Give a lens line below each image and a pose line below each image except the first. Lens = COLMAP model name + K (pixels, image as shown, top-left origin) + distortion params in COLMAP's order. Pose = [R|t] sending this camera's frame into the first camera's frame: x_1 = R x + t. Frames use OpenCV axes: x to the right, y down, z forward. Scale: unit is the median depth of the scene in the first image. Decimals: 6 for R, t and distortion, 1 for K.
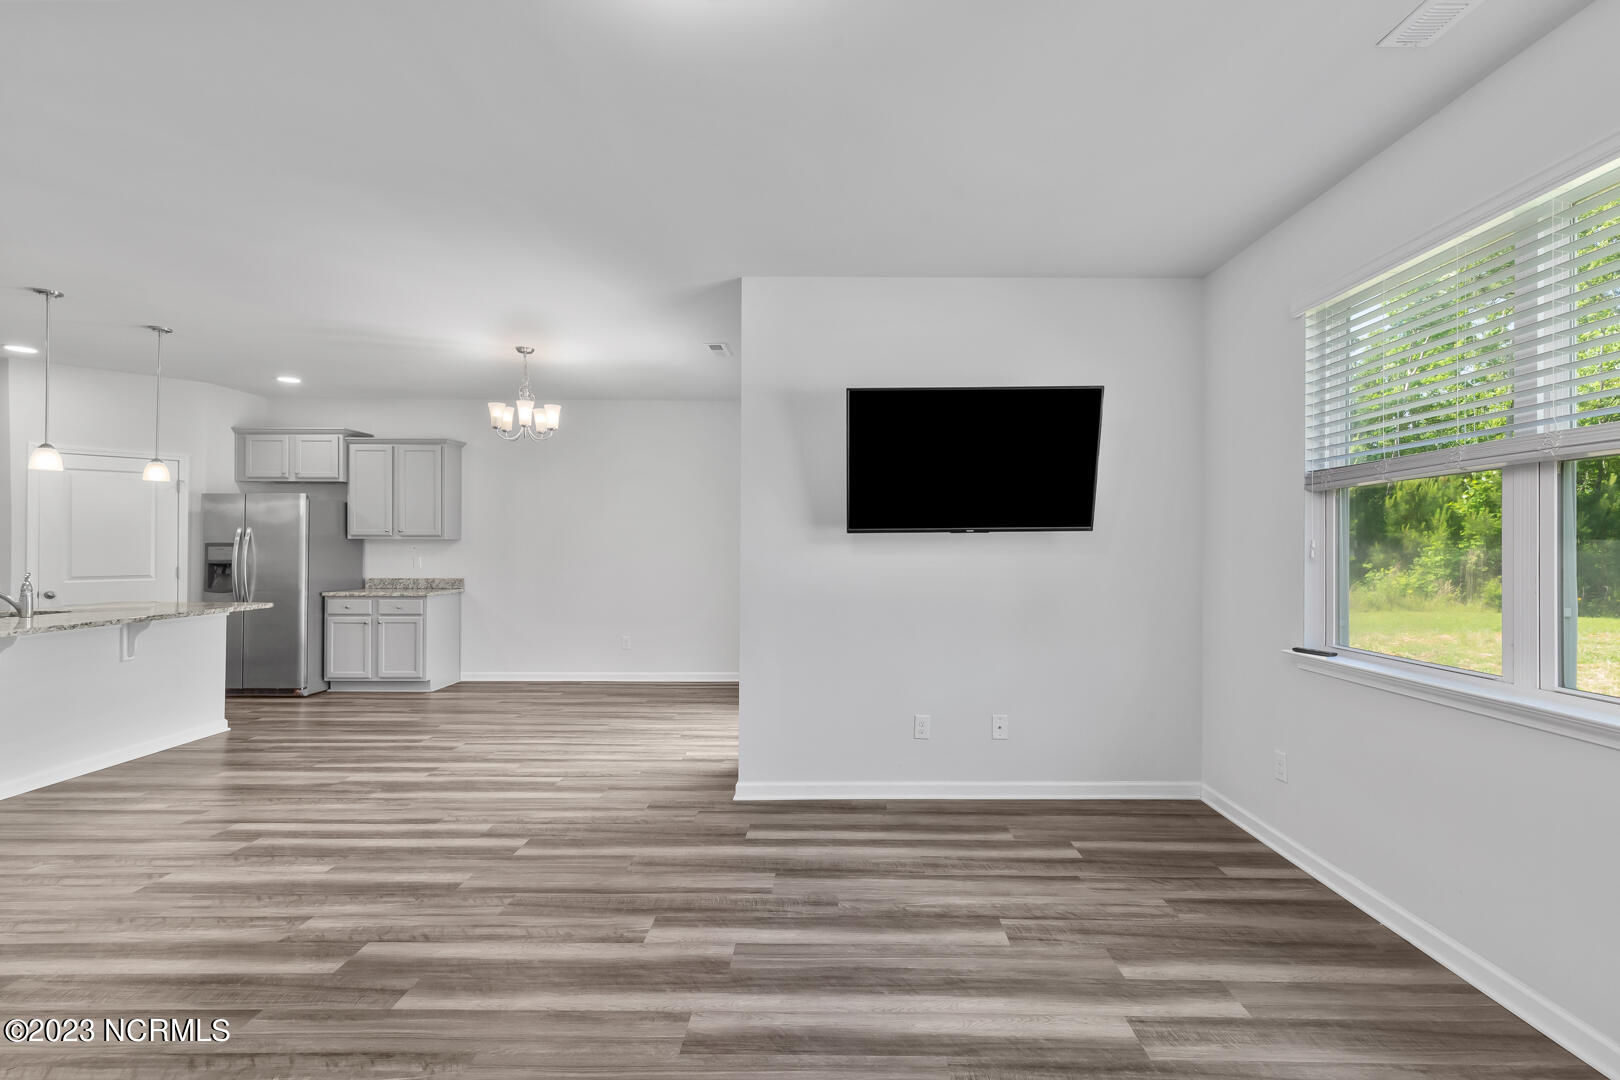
lens RADIAL K [[734.6, 0, 829.9], [0, 734.6, 539.7], [0, 0, 1]] dist [0.001604, 0.000556]
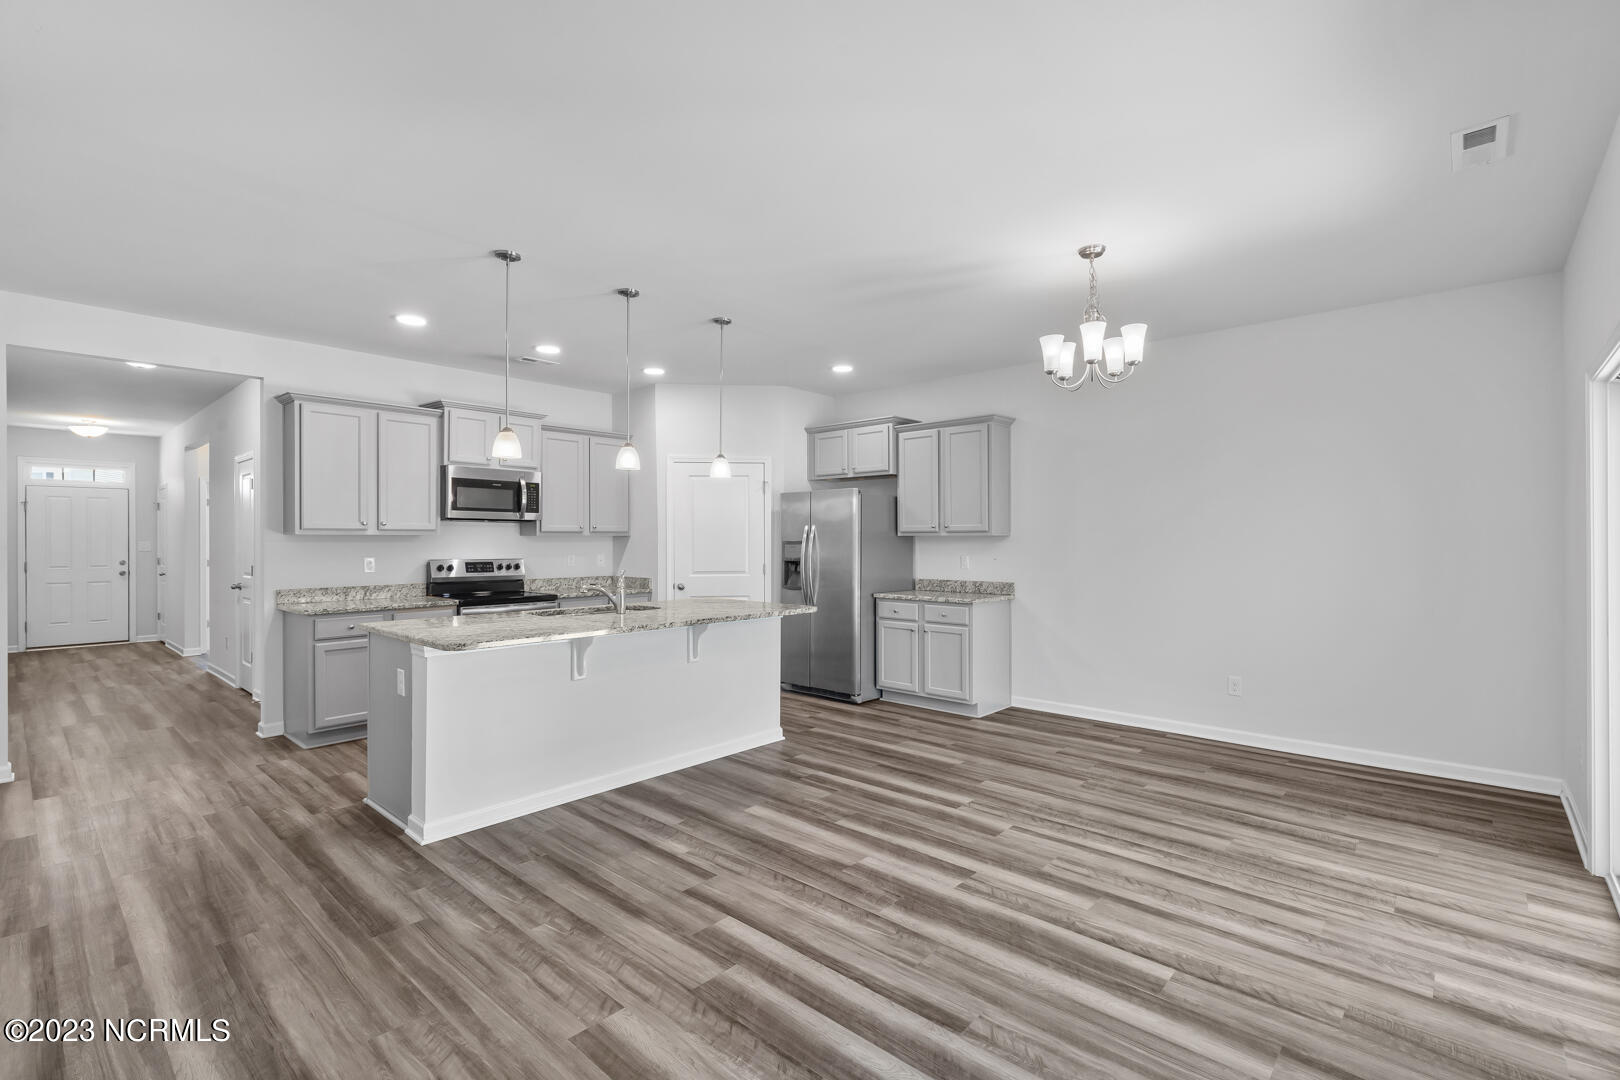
lens RADIAL K [[734.6, 0, 829.9], [0, 734.6, 539.7], [0, 0, 1]] dist [0.001604, 0.000556]
pose [[0.754855, -0.004513, -0.655876, -0.124316], [0.007436, 0.999971, 0.001677, 0.001553], [0.655850, -0.006143, 0.754867, 0.267055]]
